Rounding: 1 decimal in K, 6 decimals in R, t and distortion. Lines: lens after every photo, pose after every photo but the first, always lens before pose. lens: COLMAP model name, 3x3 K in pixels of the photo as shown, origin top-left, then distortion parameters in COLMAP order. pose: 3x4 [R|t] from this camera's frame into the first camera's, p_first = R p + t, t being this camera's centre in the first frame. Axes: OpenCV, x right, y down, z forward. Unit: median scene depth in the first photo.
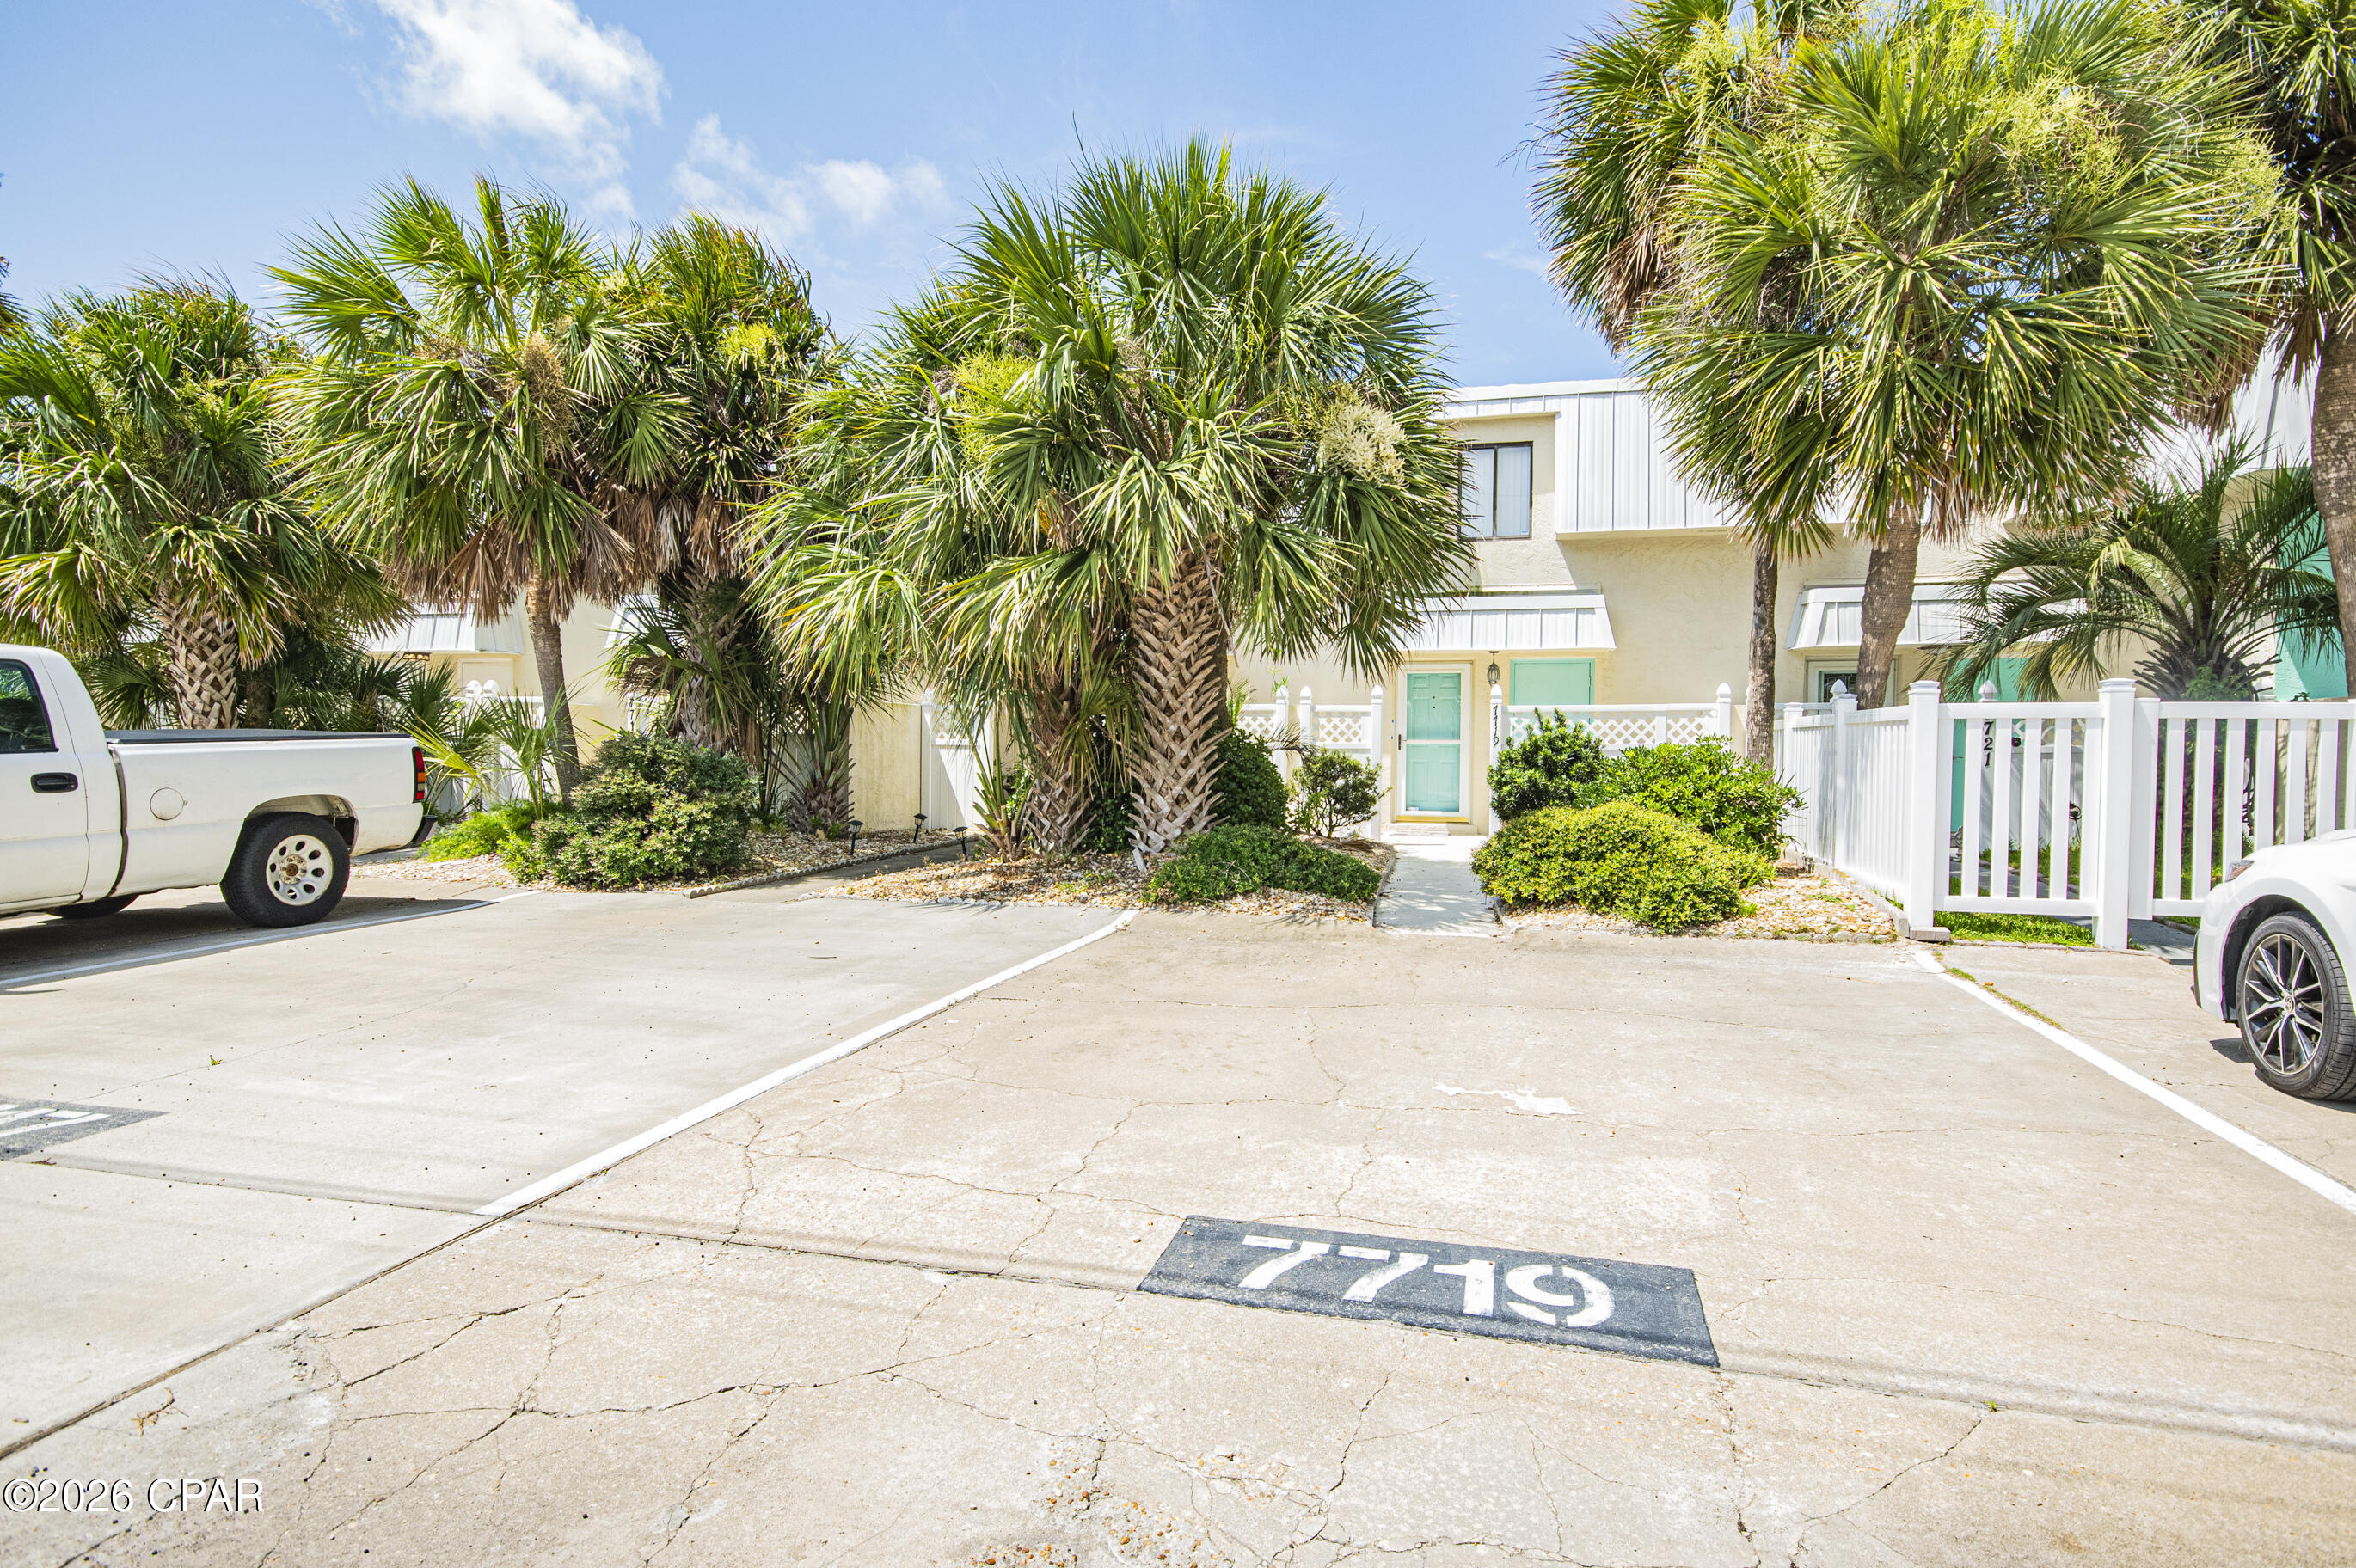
lens RADIAL K [[1311.9, 0, 1178.0], [0, 1311.9, 784.0], [0, 0, 1]] dist [0.000277, 0.000026]
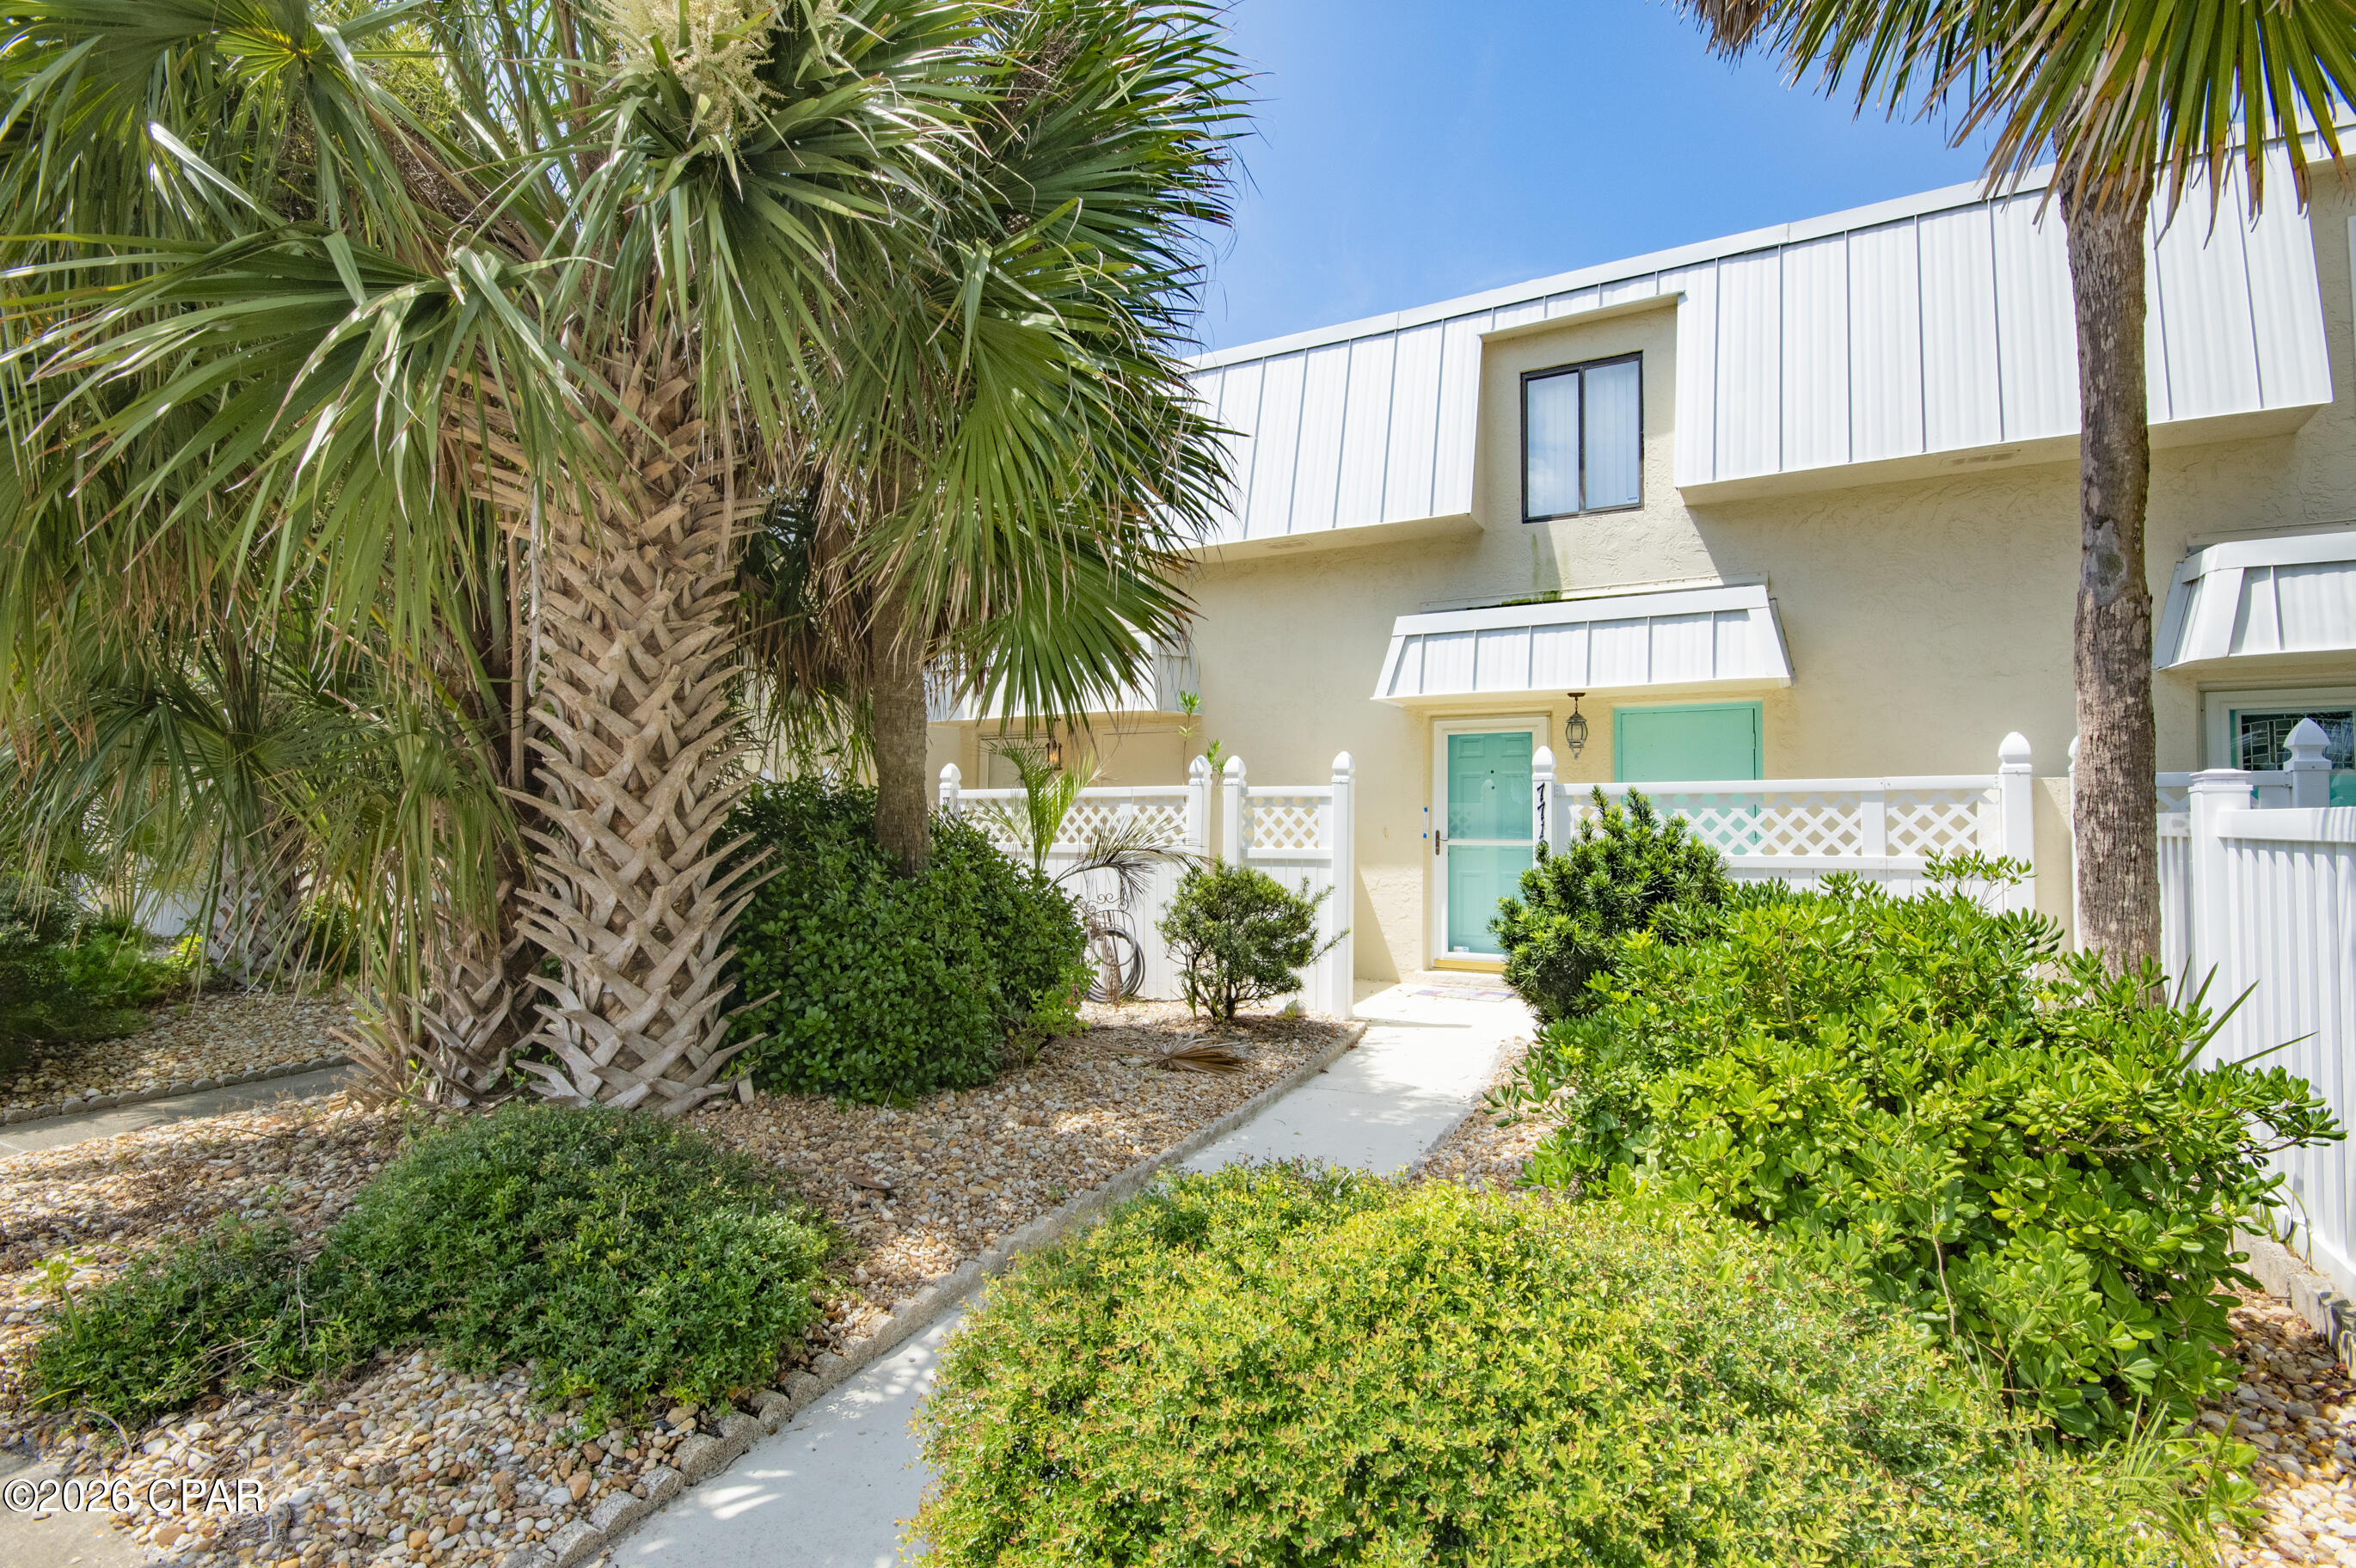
lens RADIAL K [[1140.0, 0, 1178.0], [0, 1140.0, 784.0], [0, 0, 1]] dist [-0.000541, 0.000061]
pose [[0.968073, -0.011375, -0.250409, 0.227937], [-0.004122, 0.998112, -0.061275, -0.031649], [0.250633, 0.060351, 0.966199, 0.530314]]
